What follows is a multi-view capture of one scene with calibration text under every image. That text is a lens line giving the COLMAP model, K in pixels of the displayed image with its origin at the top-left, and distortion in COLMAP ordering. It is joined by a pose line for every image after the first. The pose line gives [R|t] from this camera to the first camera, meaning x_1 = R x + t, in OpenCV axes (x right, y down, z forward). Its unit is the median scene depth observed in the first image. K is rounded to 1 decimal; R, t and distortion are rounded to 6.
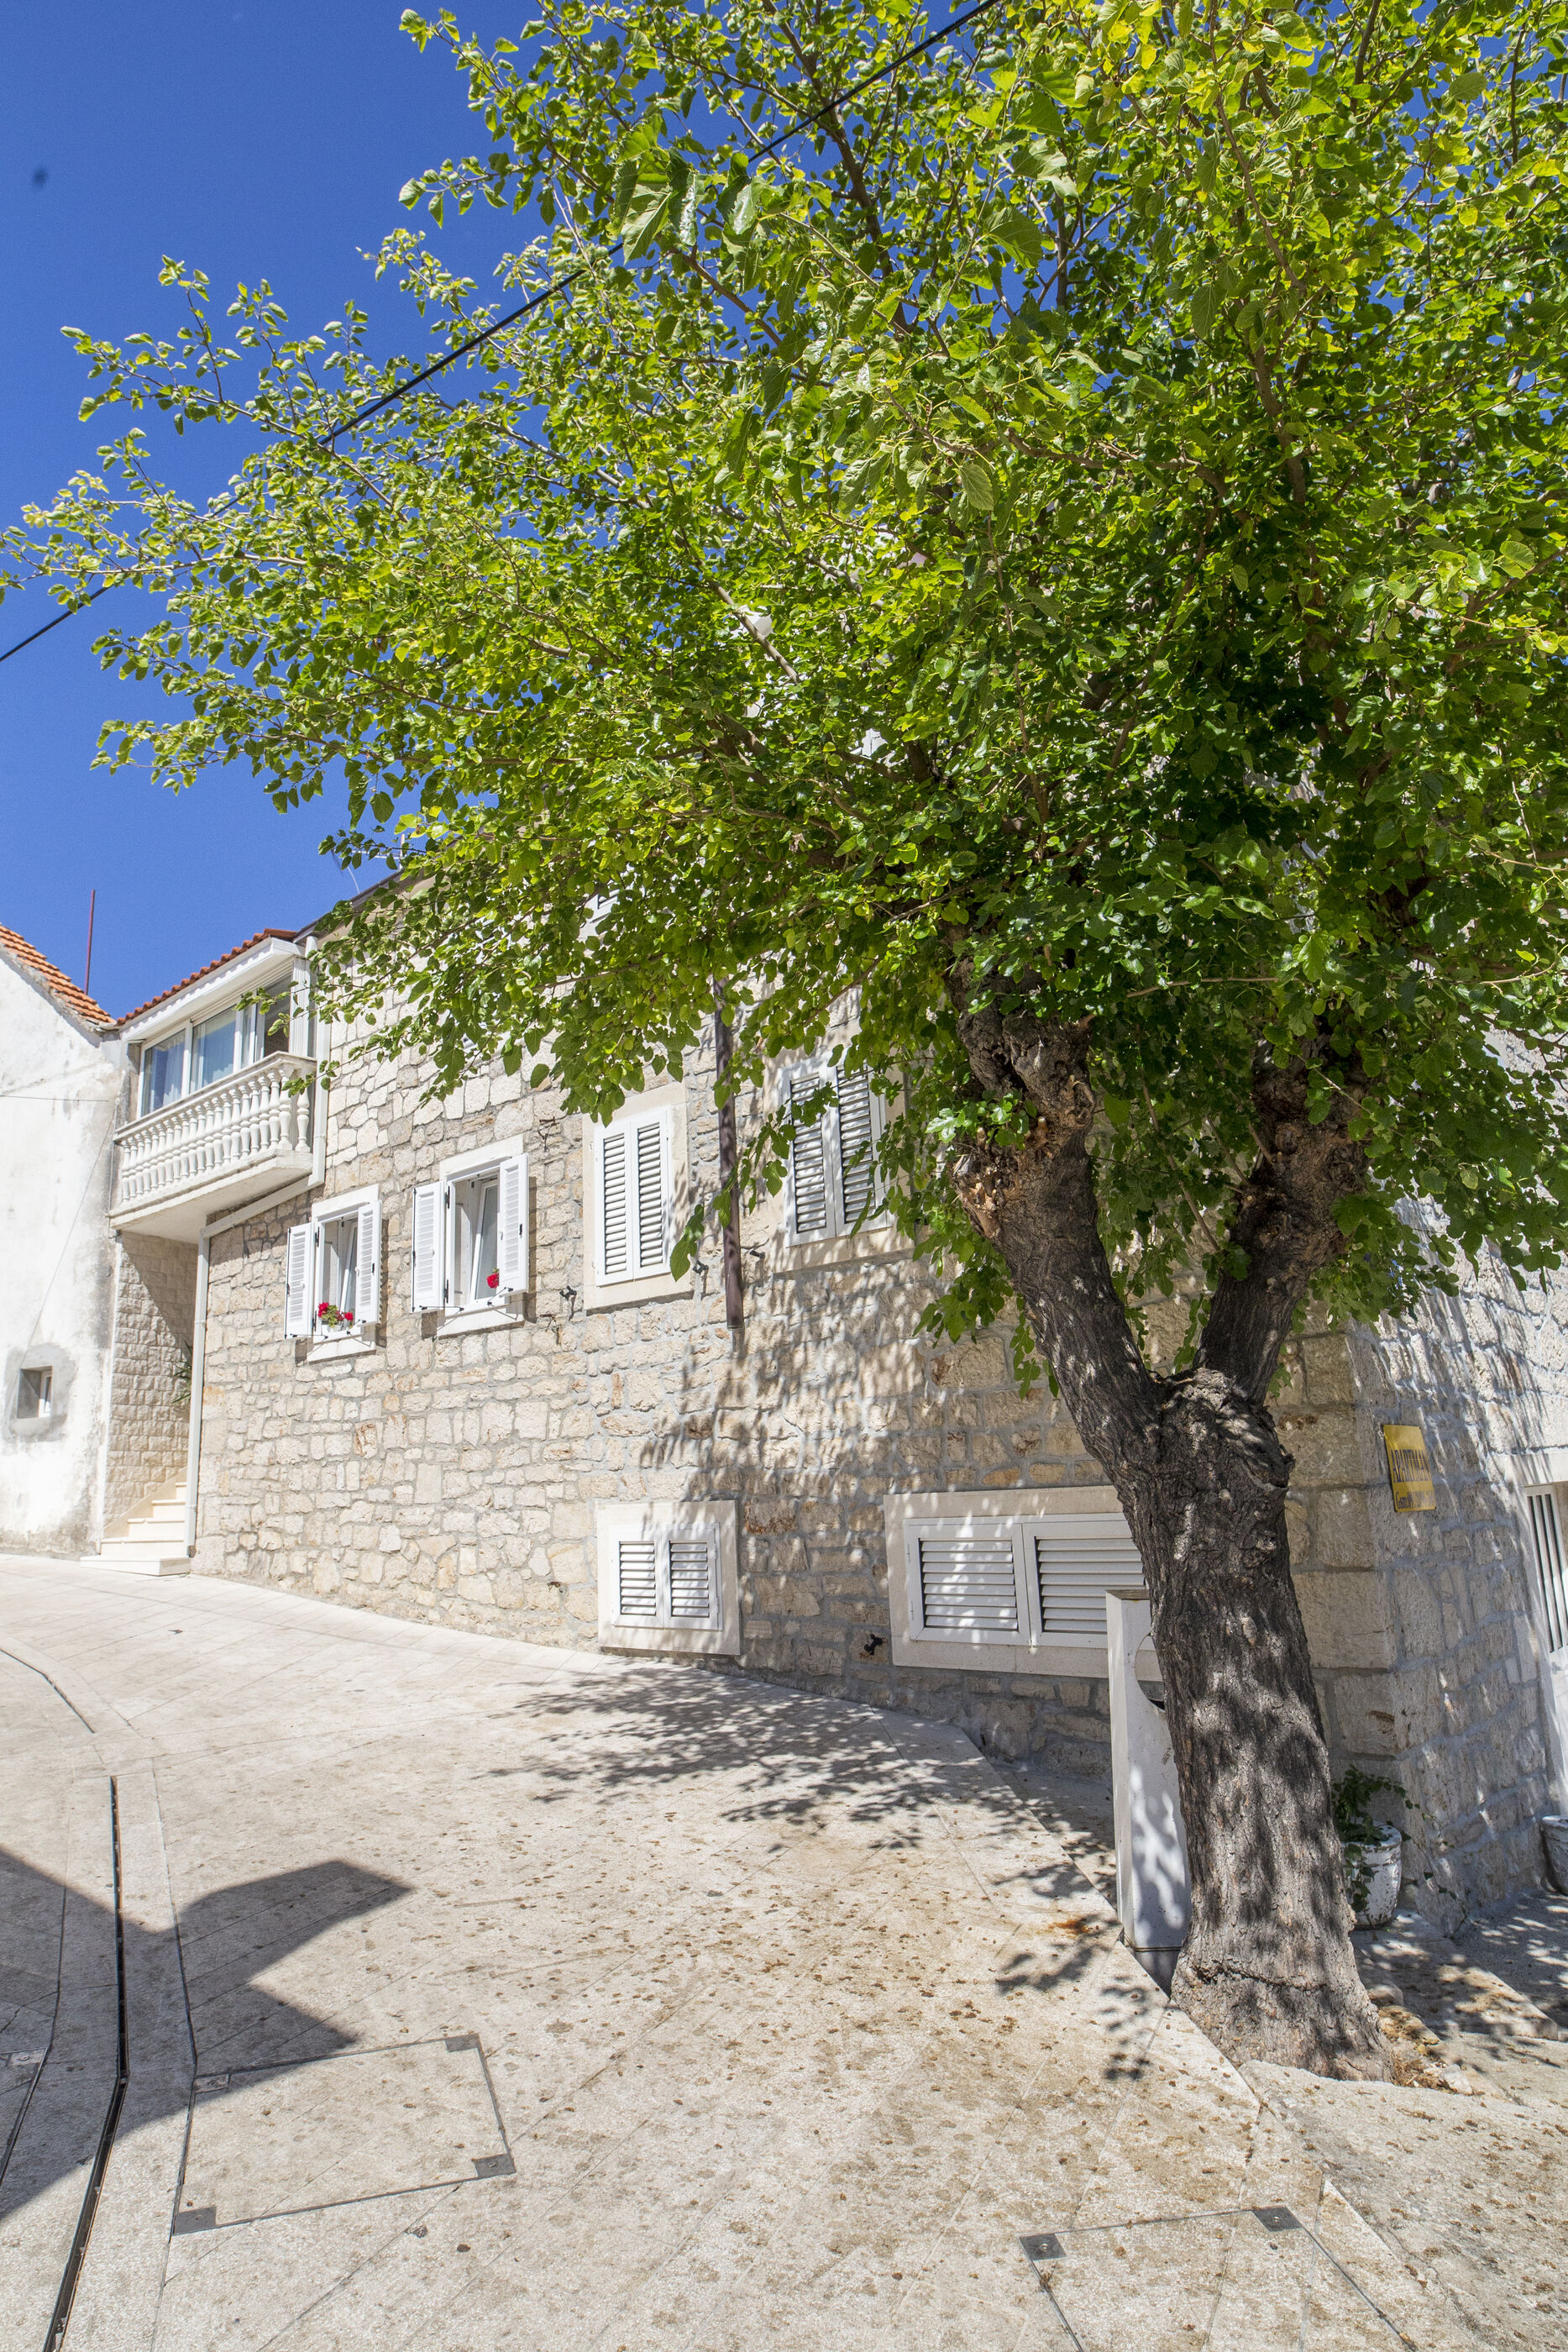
lens RADIAL K [[1361.4, 0, 784.0], [0, 1361.4, 1176.0], [0, 0, 1]] dist [-0.020056, -0.001839]
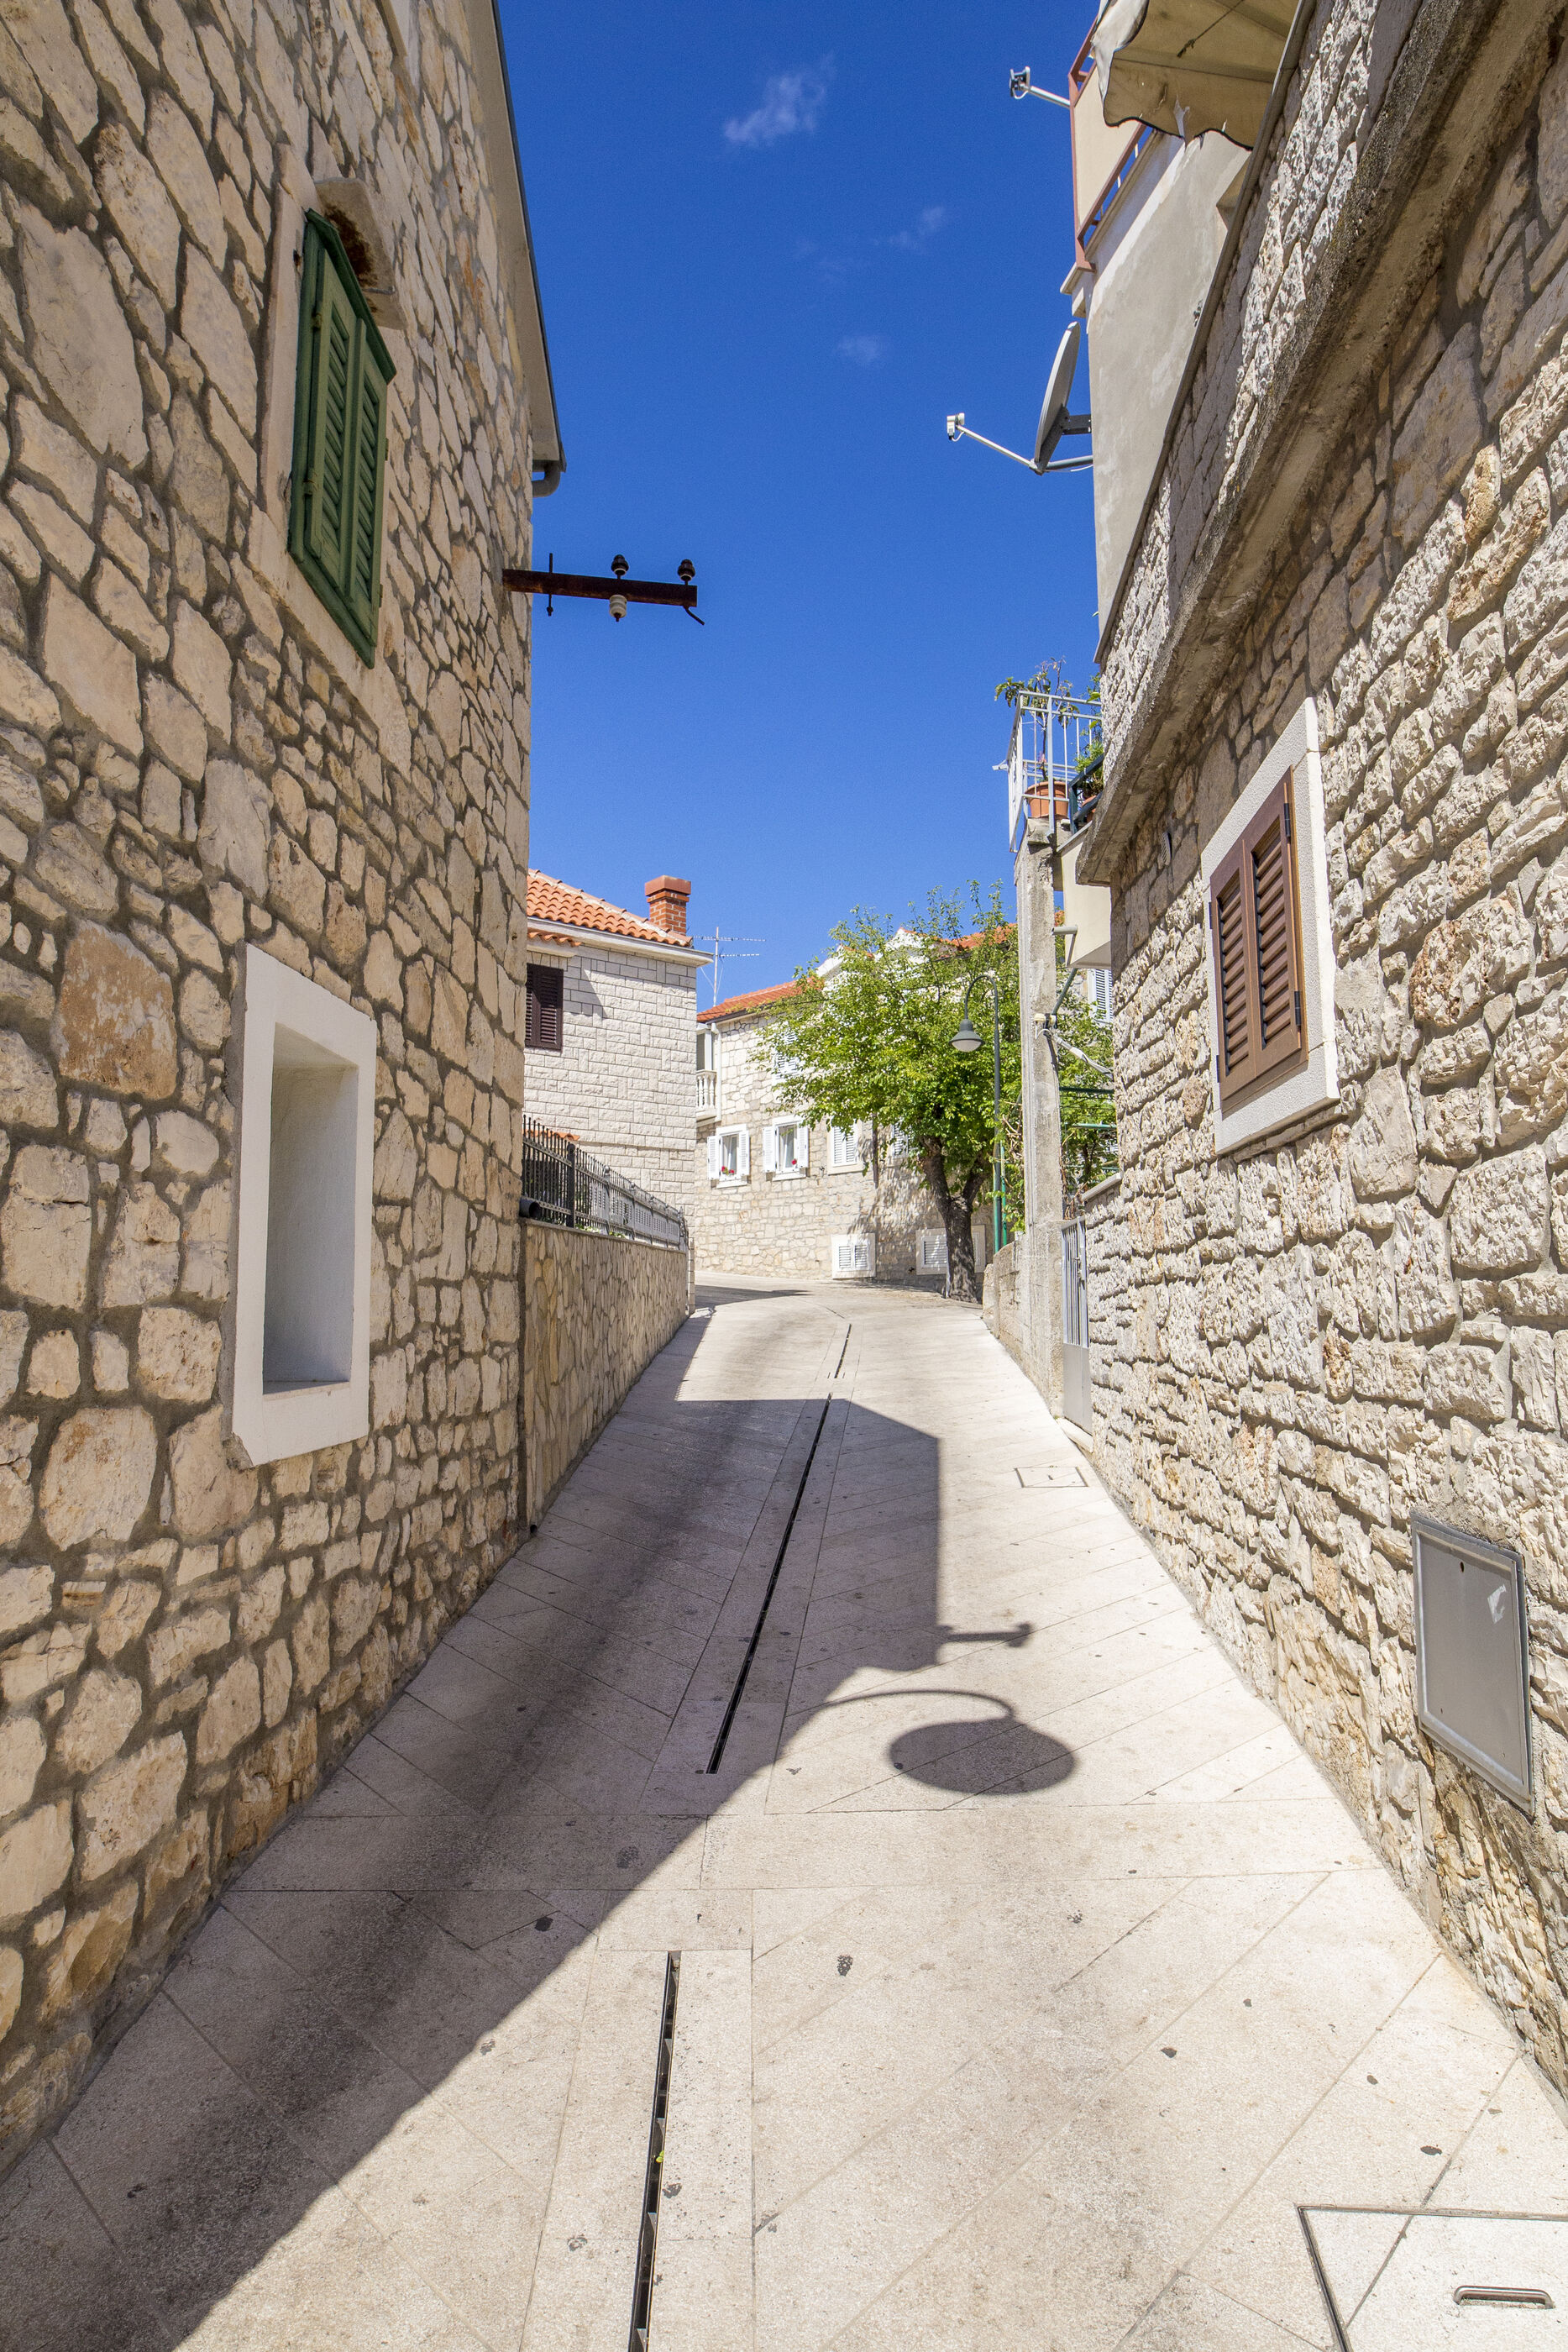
lens RADIAL K [[1361.4, 0, 784.0], [0, 1361.4, 1176.0], [0, 0, 1]] dist [-0.020056, -0.001839]
pose [[0.993525, 0.031549, -0.109143, 0.079776], [-0.017084, 0.991234, 0.131012, -0.265543], [0.112320, -0.128299, 0.985355, -1.796979]]
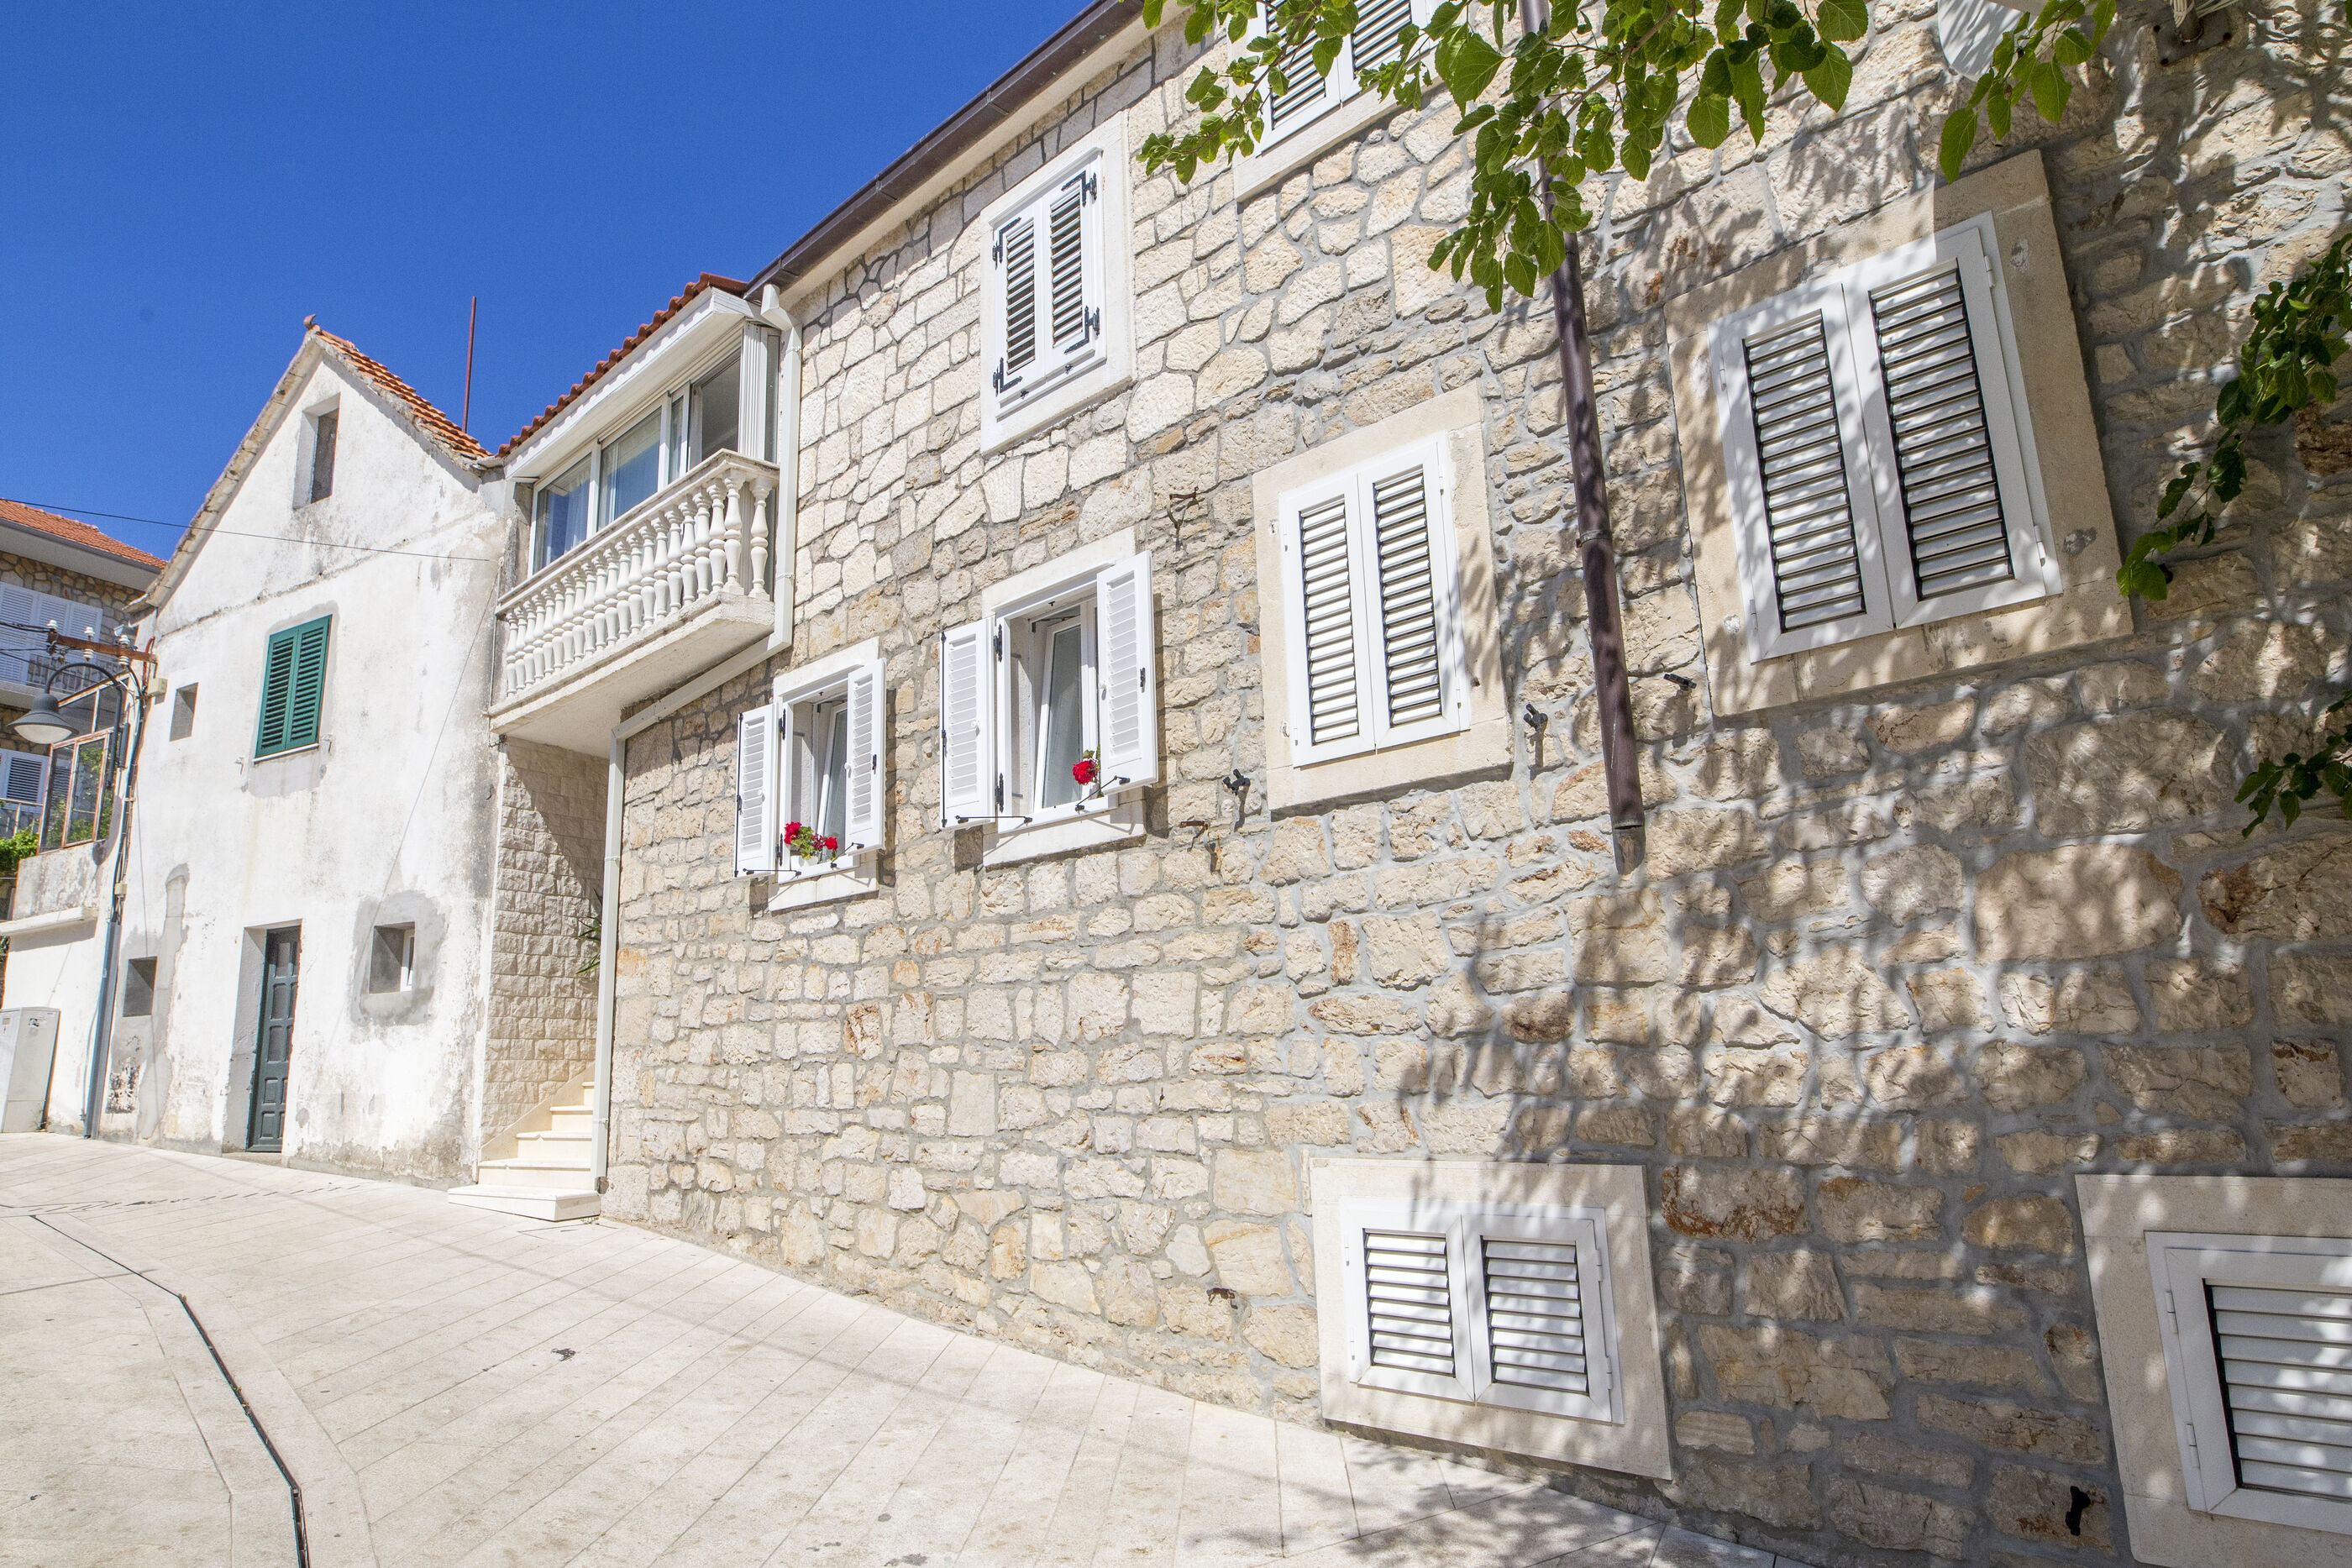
lens RADIAL K [[1361.4, 0, 1169.8], [0, 1361.4, 787.2], [0, 0, 1]] dist [-0.020056, -0.001839]
pose [[0.999582, 0.002618, -0.028800, -0.151620], [-0.001927, 0.999710, 0.023984, 0.066529], [0.028855, -0.023919, 0.999297, 0.381818]]
